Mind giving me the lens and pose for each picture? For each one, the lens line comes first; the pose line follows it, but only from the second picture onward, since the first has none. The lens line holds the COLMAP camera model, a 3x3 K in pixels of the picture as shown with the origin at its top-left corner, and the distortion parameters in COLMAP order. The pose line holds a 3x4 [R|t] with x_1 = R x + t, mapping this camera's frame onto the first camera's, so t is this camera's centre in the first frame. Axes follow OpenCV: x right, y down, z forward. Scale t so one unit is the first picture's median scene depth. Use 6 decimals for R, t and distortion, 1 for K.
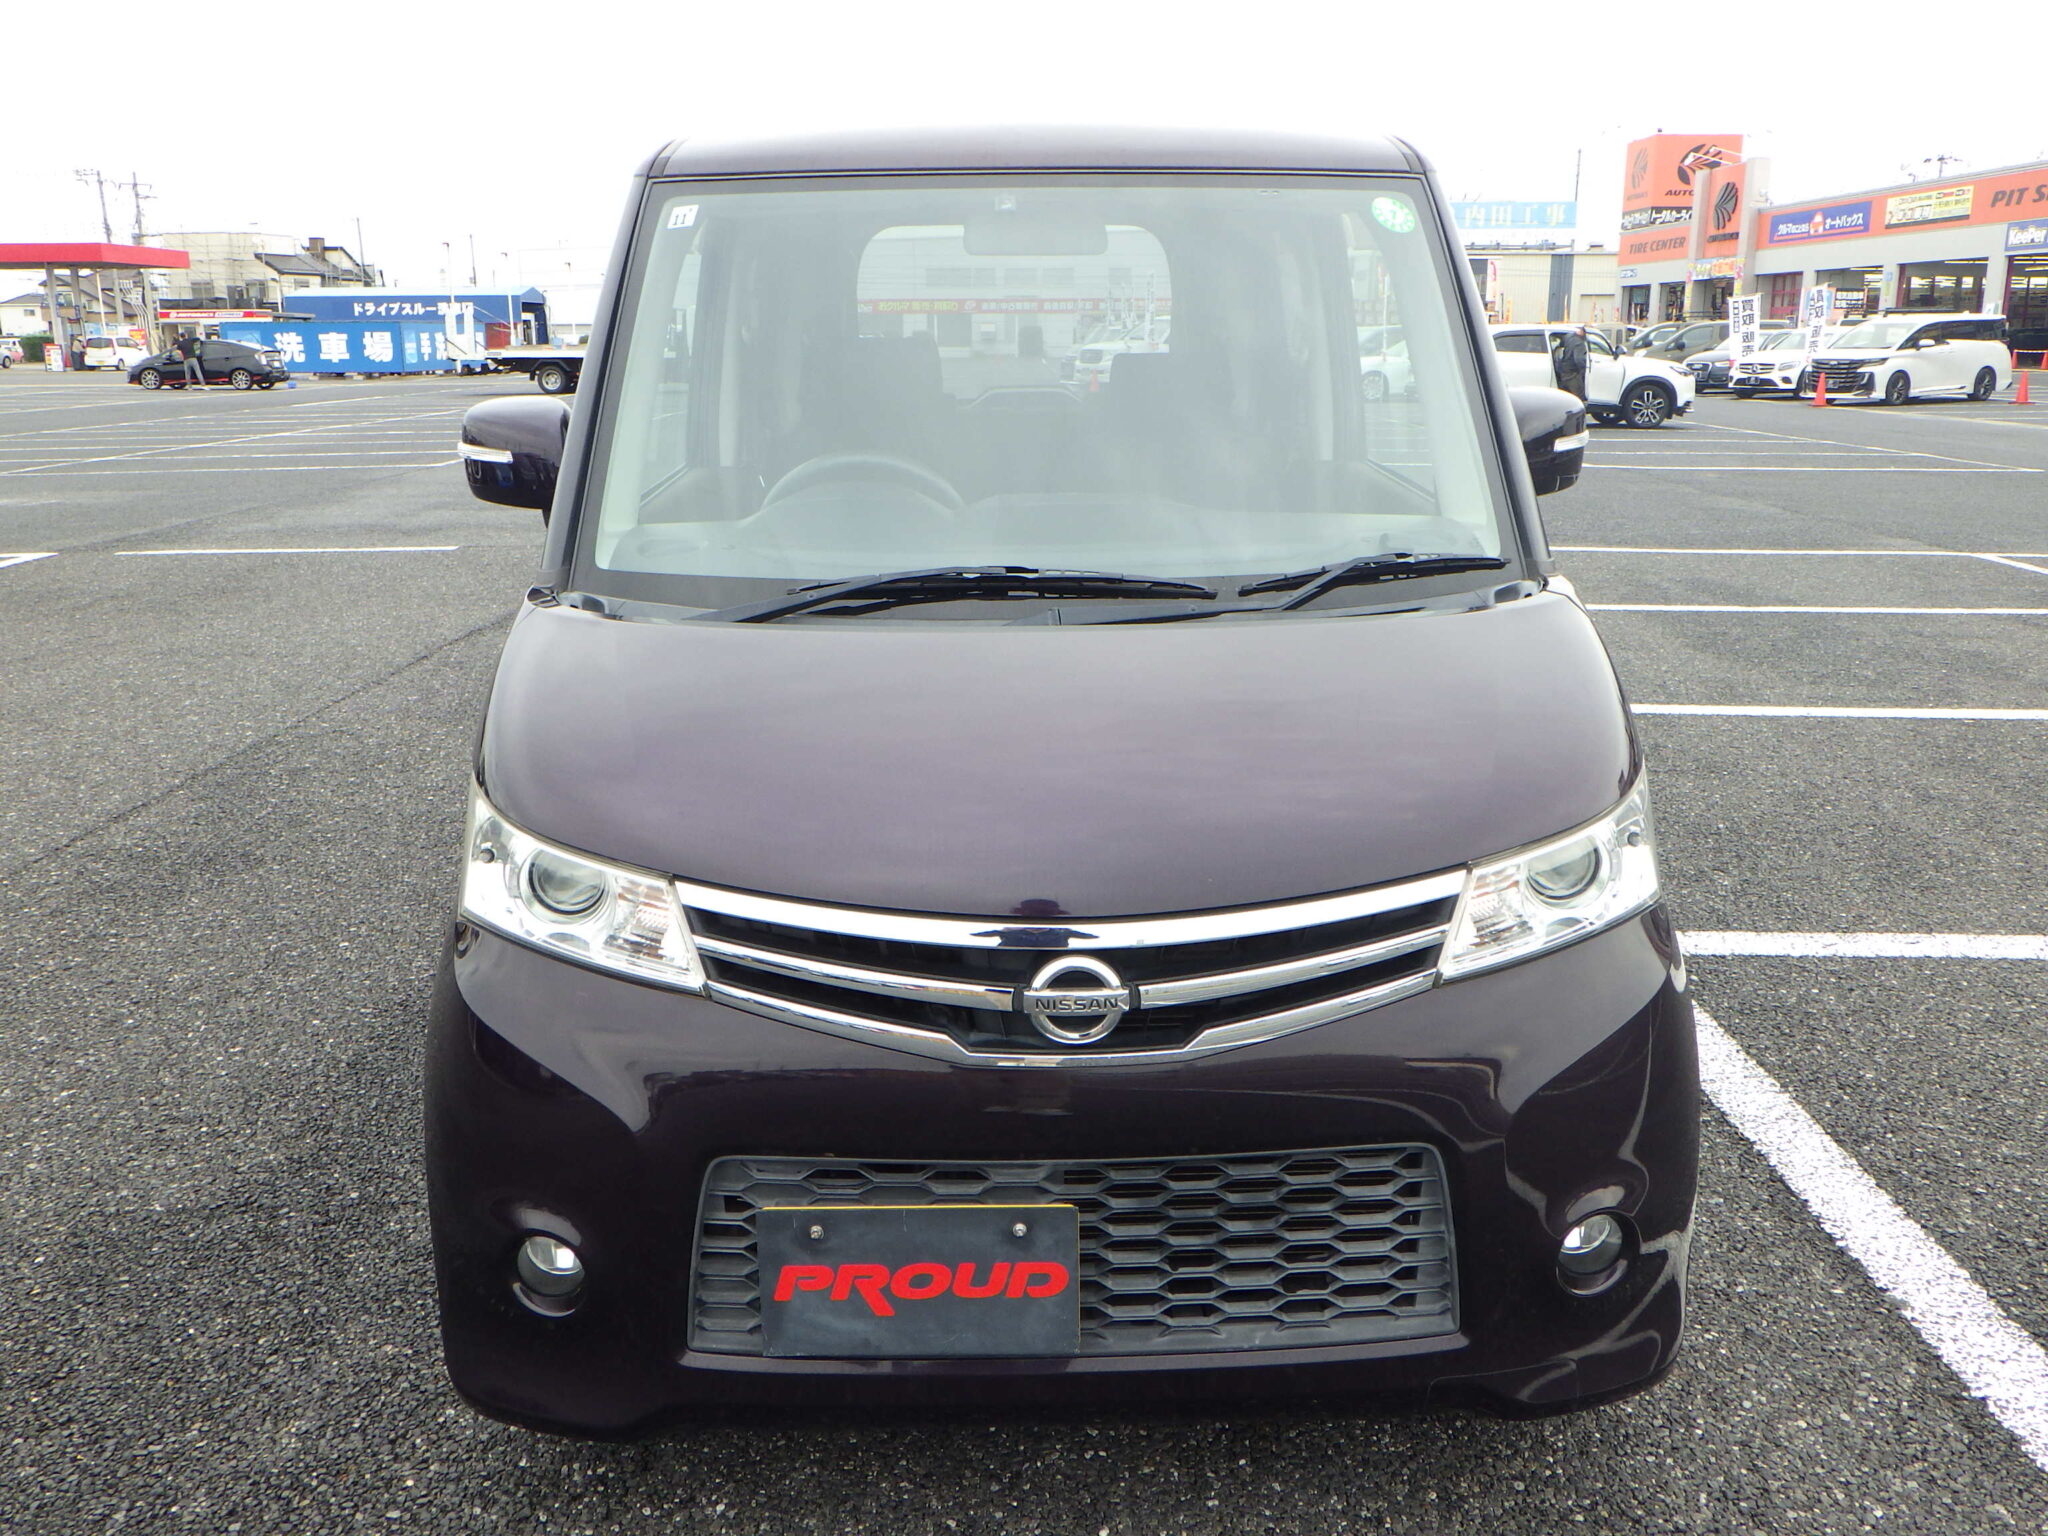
lens RADIAL K [[1719.4, 0, 1023.9], [0, 1719.4, 781.9], [0, 0, 1]] dist [-0.016336, 0.015817]
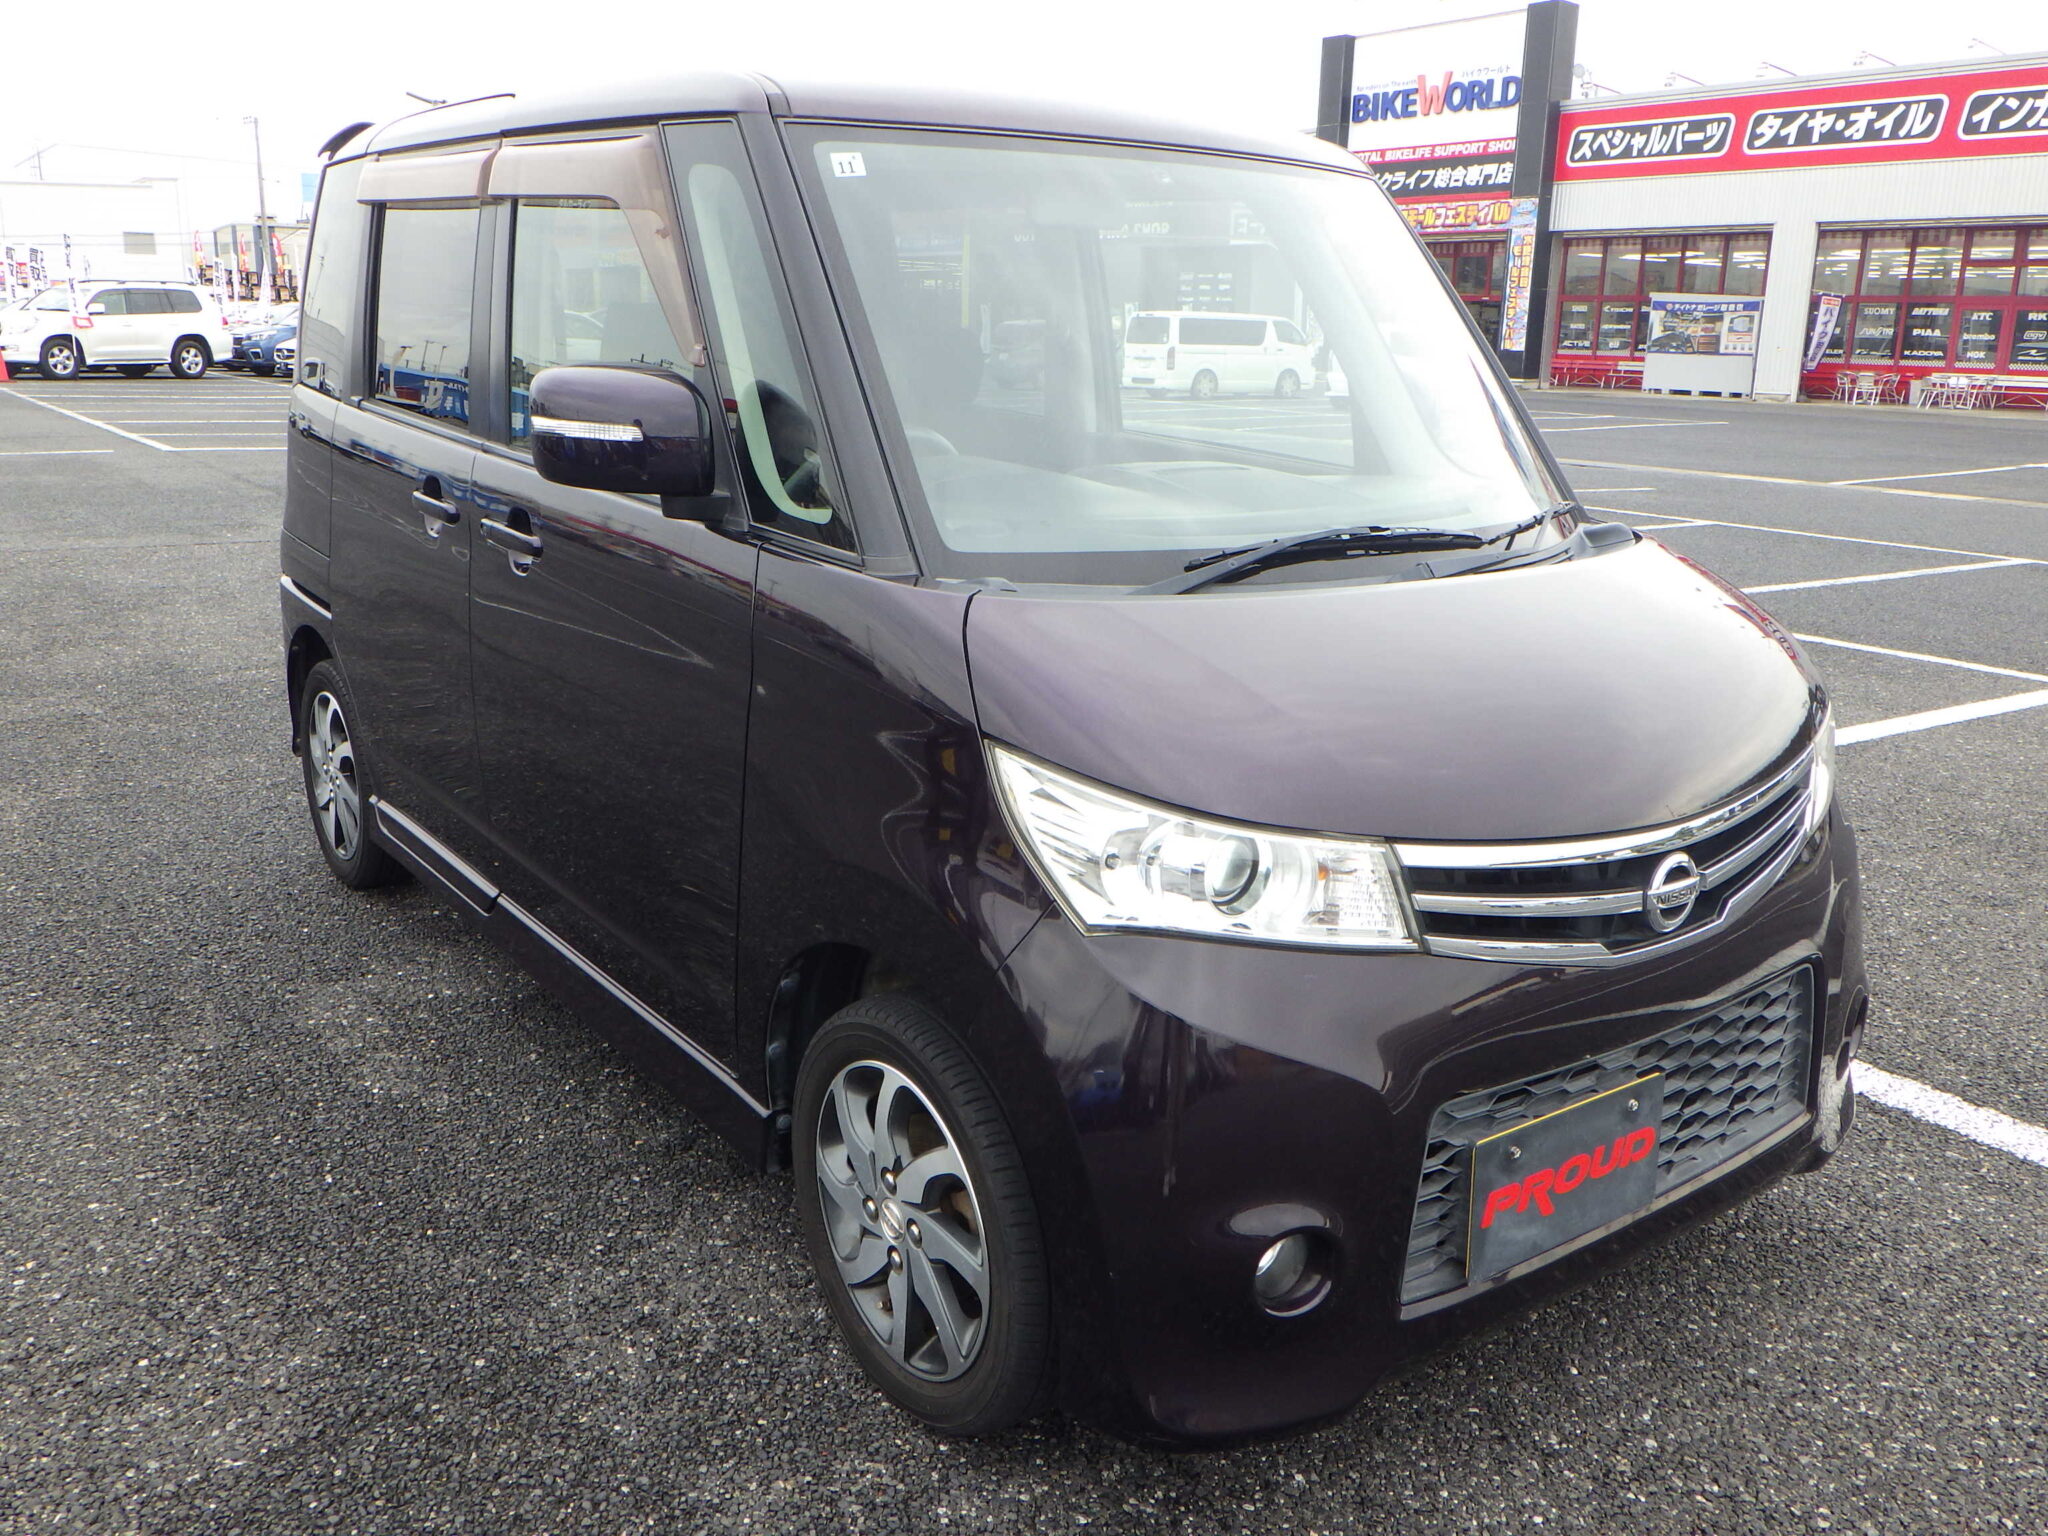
lens RADIAL K [[1719.4, 0, 1027.5], [0, 1719.4, 751.1], [0, 0, 1]] dist [-0.016336, 0.015817]
pose [[0.810461, -0.115393, 0.574315, -0.937715], [0.117083, 0.992533, 0.034198, -0.055075], [-0.573972, 0.039527, 0.817920, 0.291998]]
